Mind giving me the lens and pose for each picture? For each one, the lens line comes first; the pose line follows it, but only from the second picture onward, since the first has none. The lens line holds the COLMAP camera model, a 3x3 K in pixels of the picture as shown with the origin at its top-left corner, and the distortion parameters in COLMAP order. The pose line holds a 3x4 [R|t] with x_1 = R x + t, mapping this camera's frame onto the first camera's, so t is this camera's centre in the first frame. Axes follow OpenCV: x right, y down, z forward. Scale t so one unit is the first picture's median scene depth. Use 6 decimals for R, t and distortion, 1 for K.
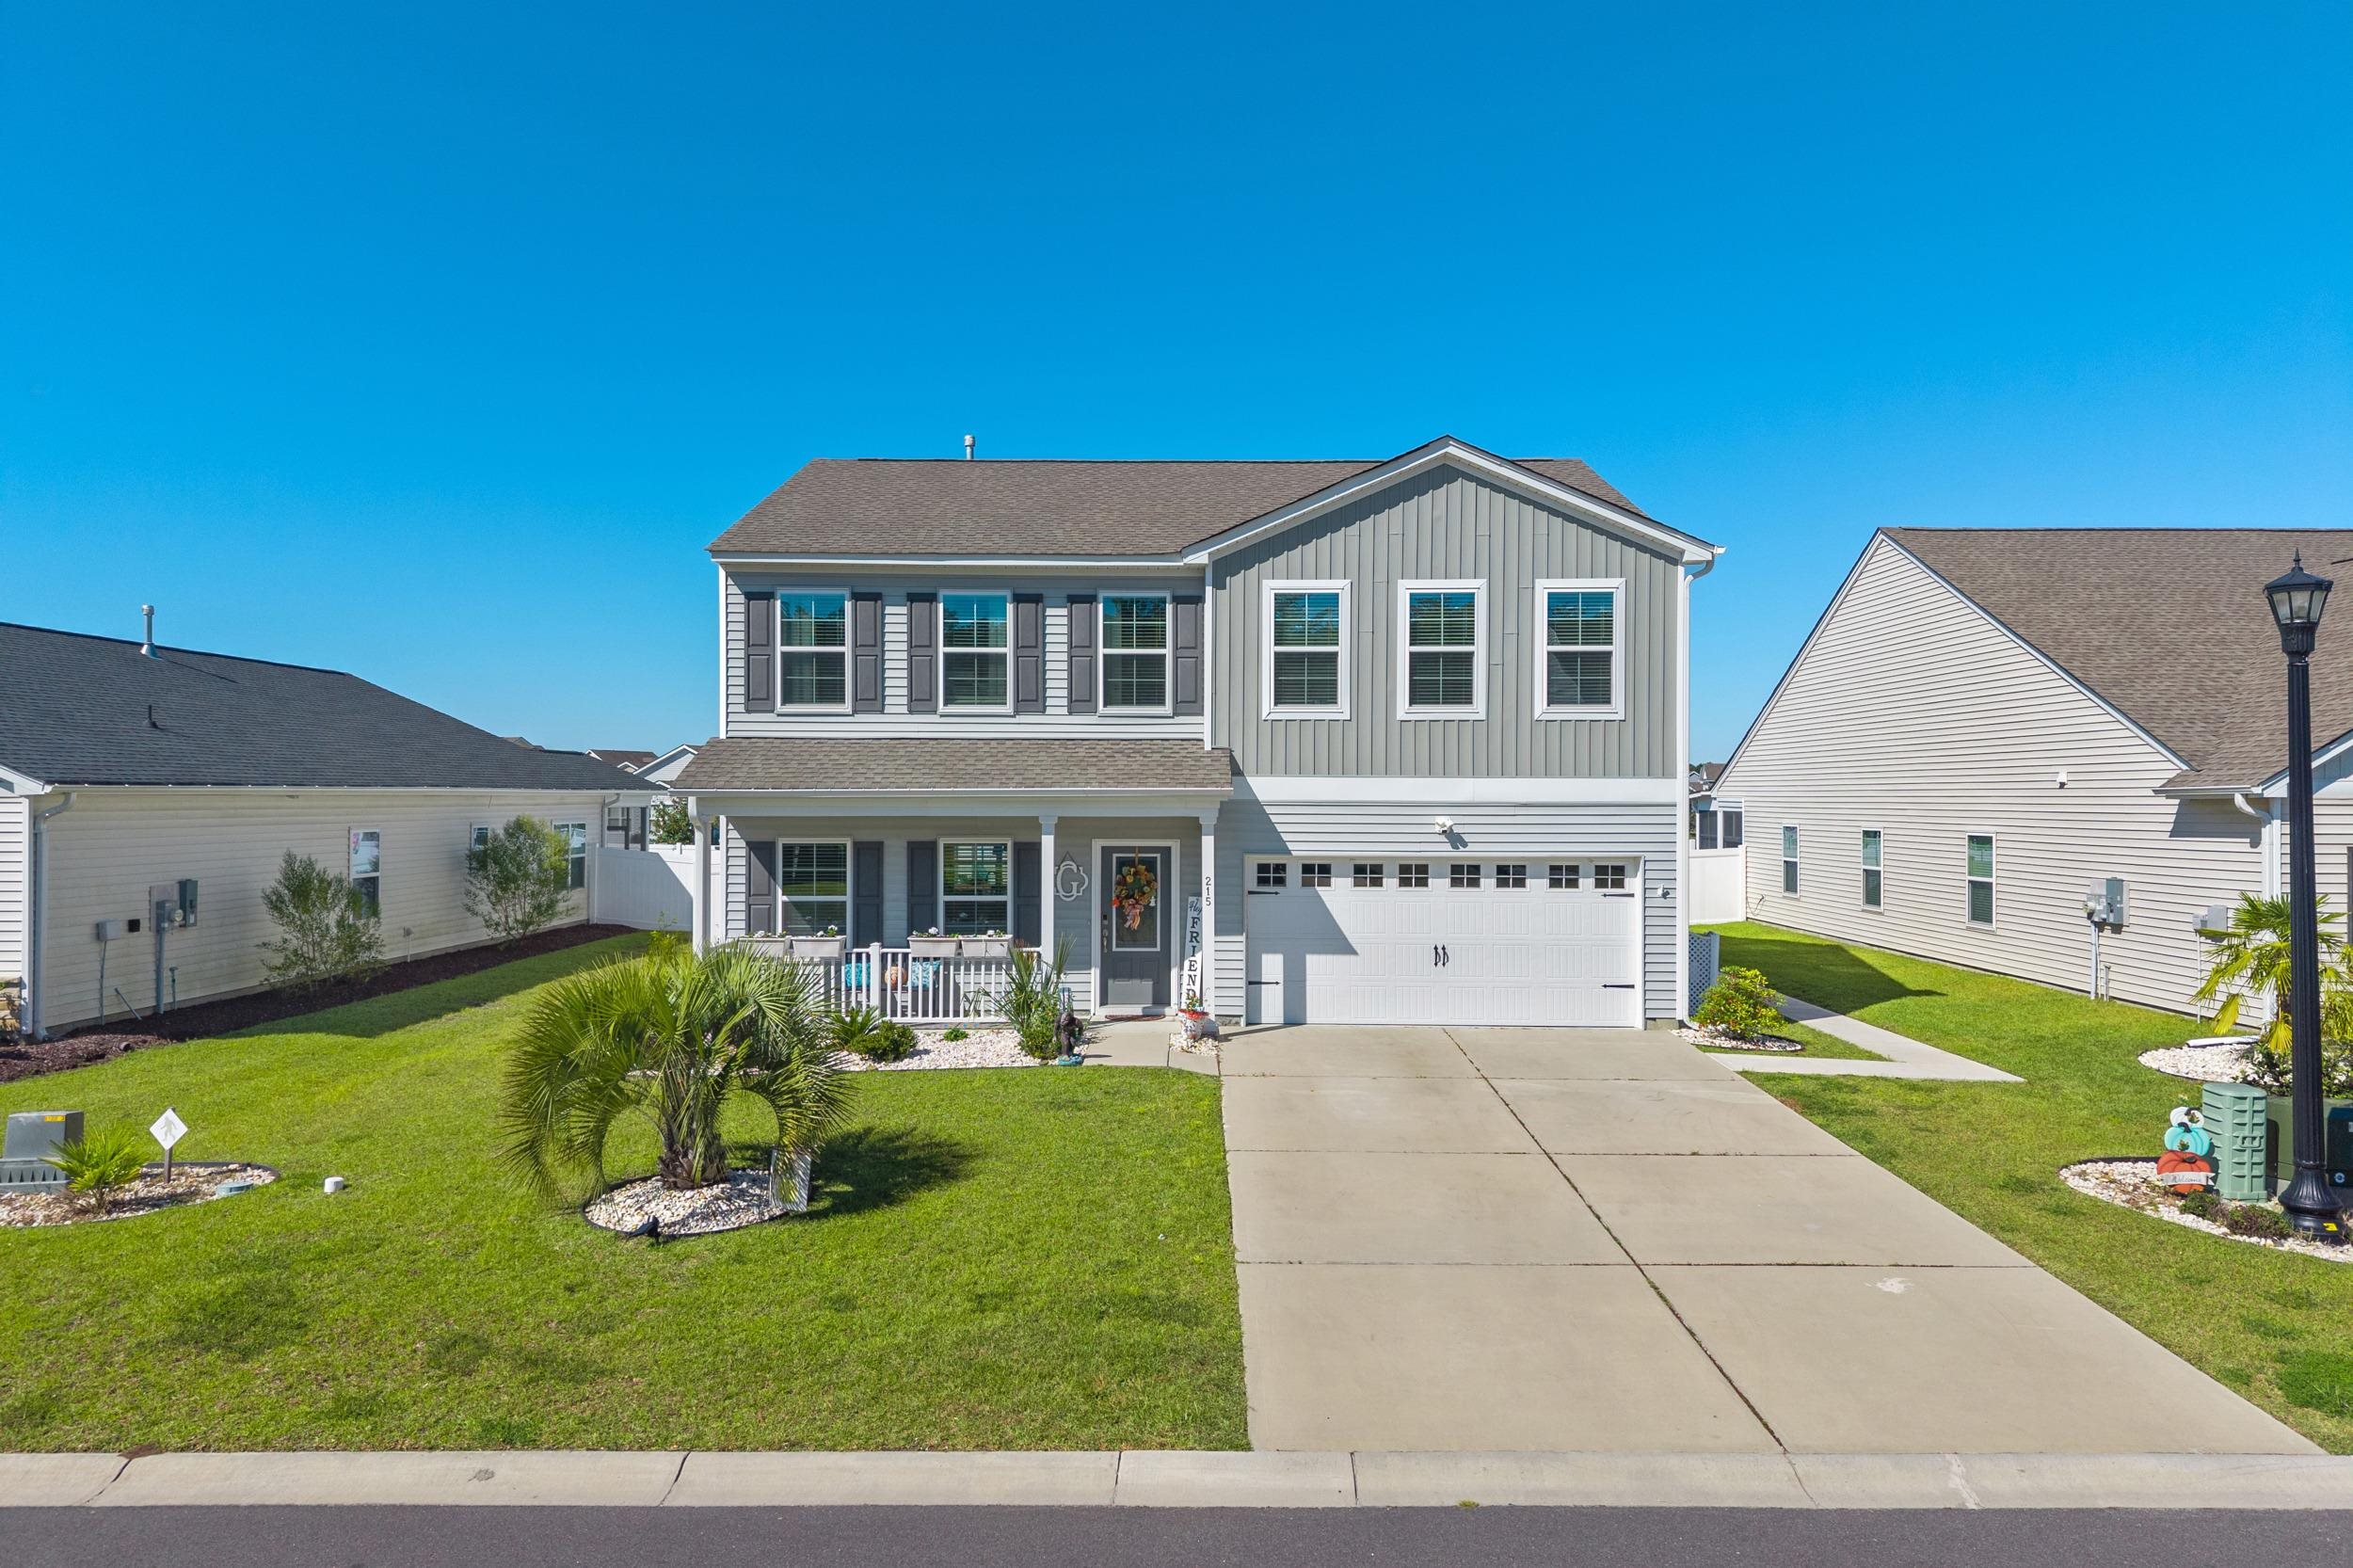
lens RADIAL K [[1592.7, 0, 1172.7], [0, 1592.7, 788.1], [0, 0, 1]] dist [-0.009332, -0.007643]
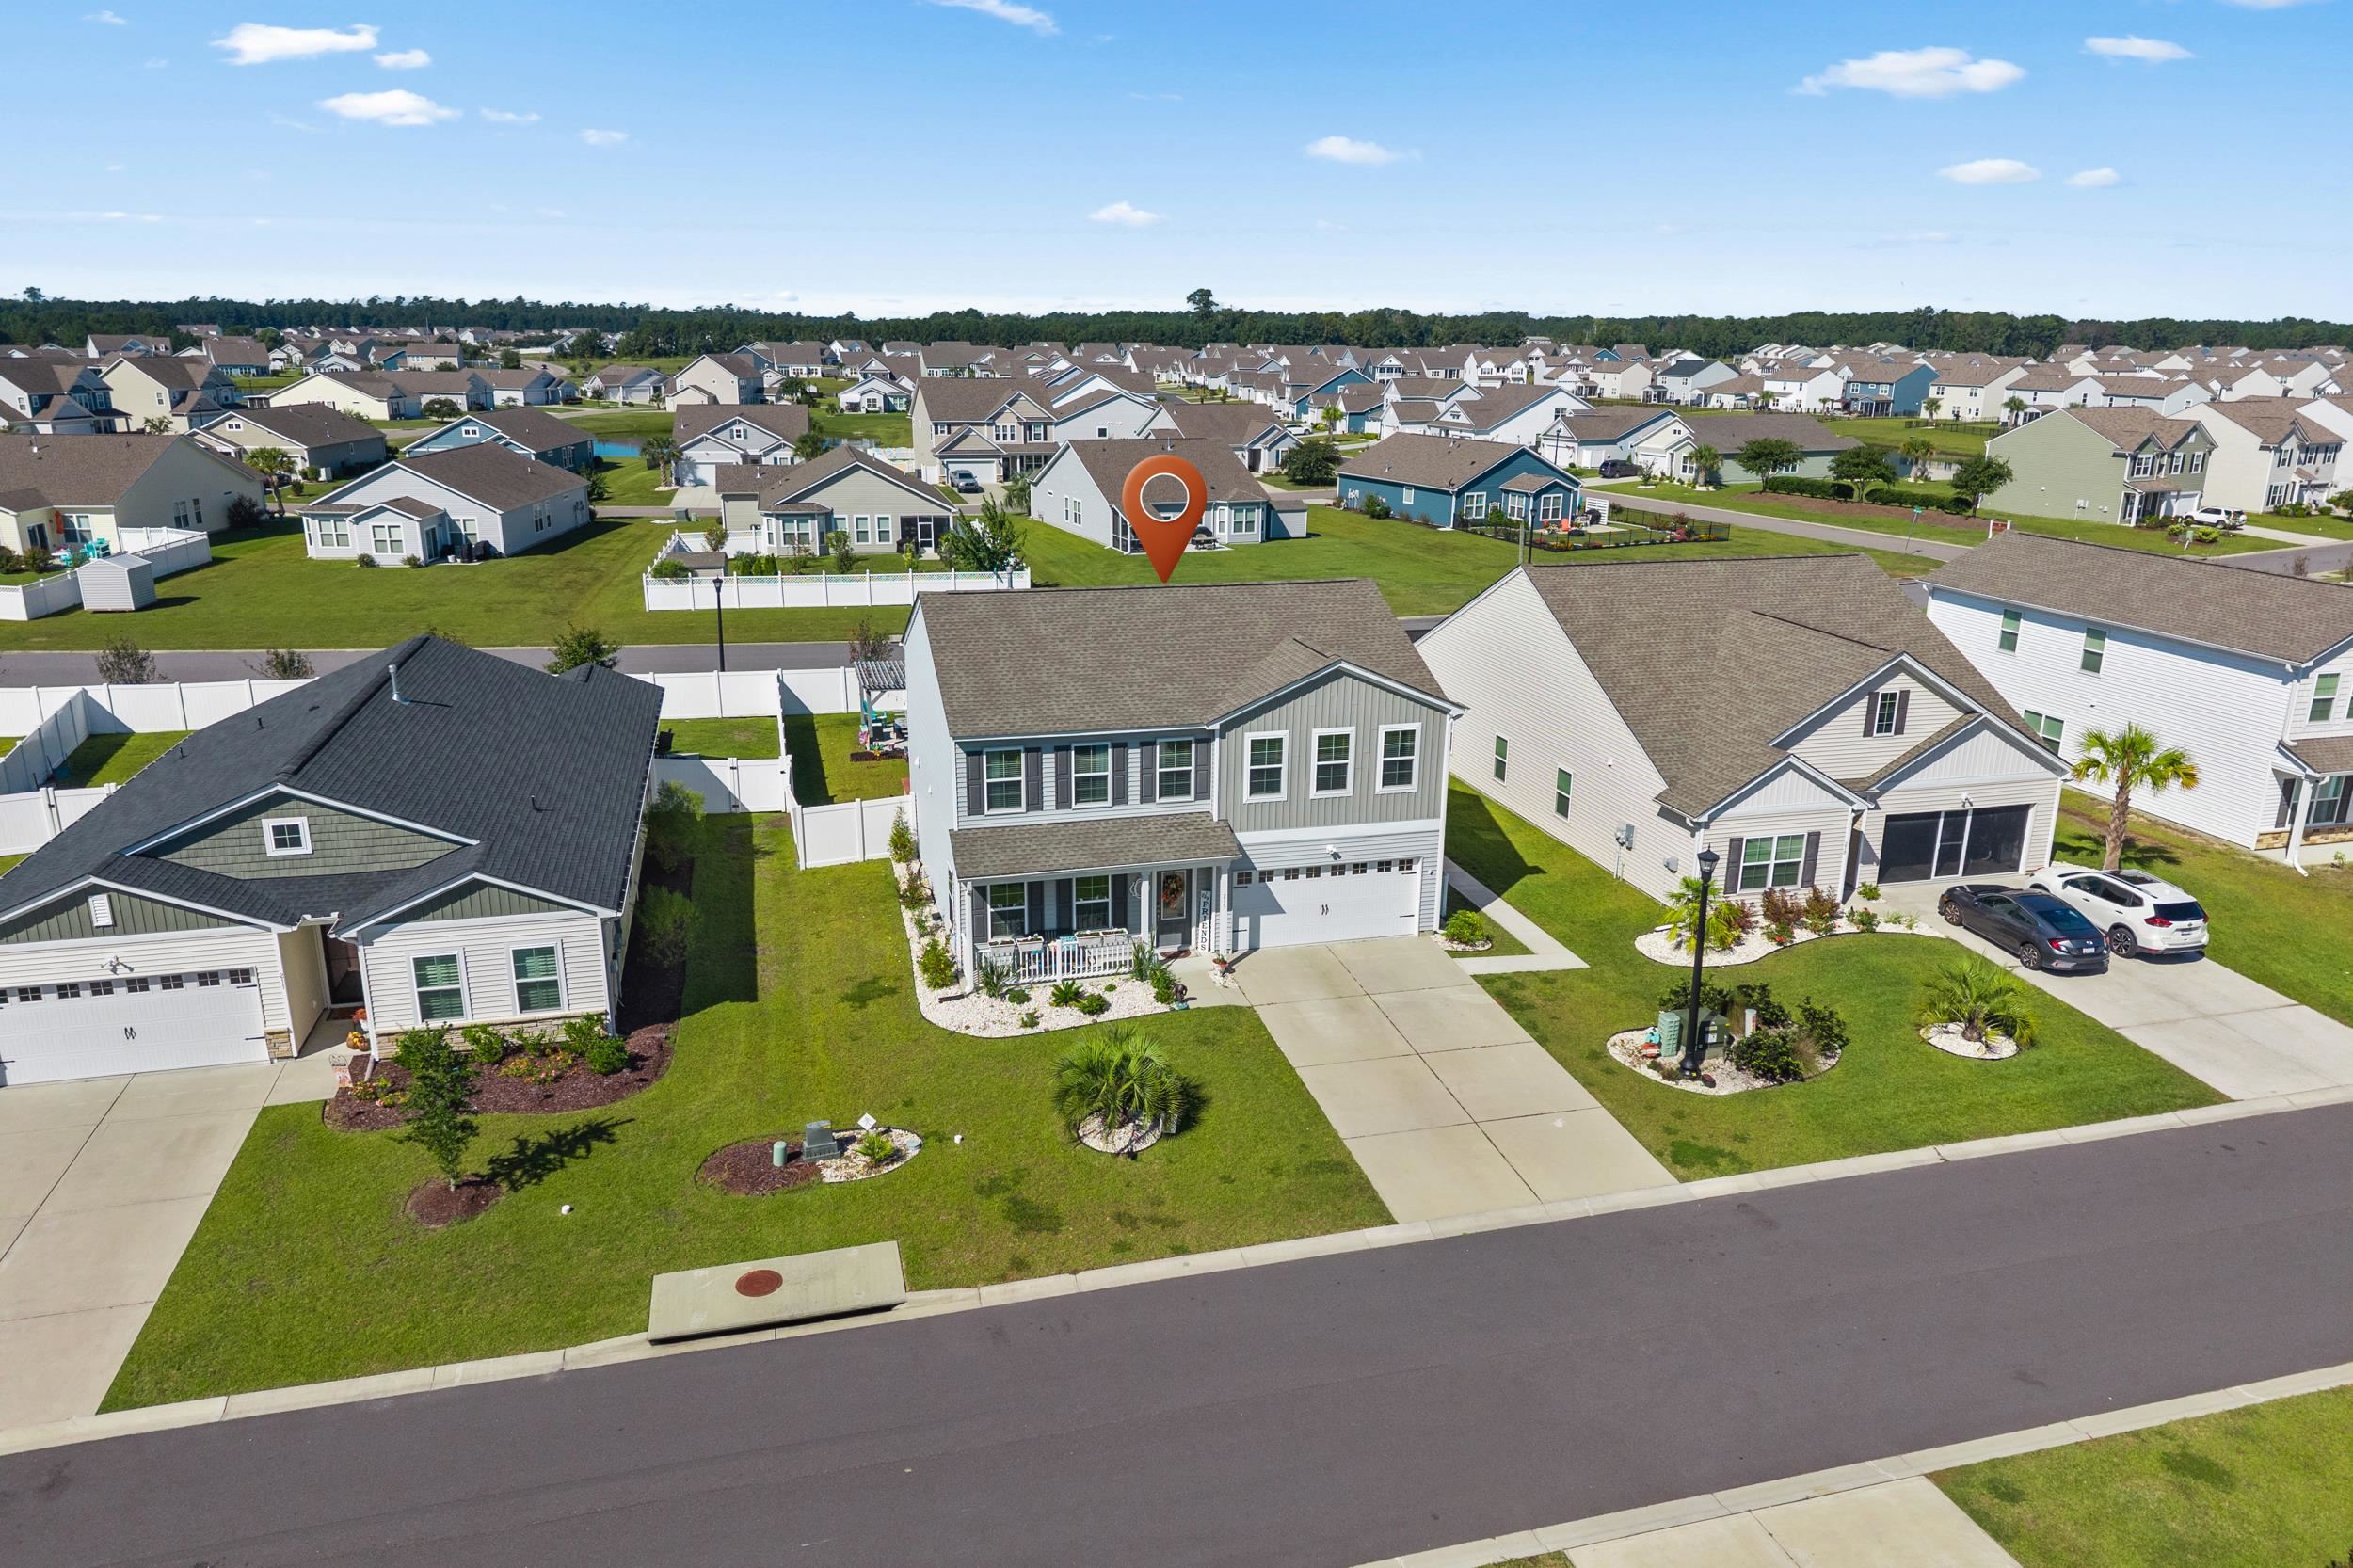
lens RADIAL K [[1592.7, 0, 1178.8], [0, 1592.7, 782.7], [0, 0, 1]] dist [-0.009332, -0.007643]
pose [[0.961941, -0.066998, 0.264915, -0.521915], [-0.010864, 0.959333, 0.282068, -0.604795], [-0.273040, -0.274211, 0.922094, -0.734526]]
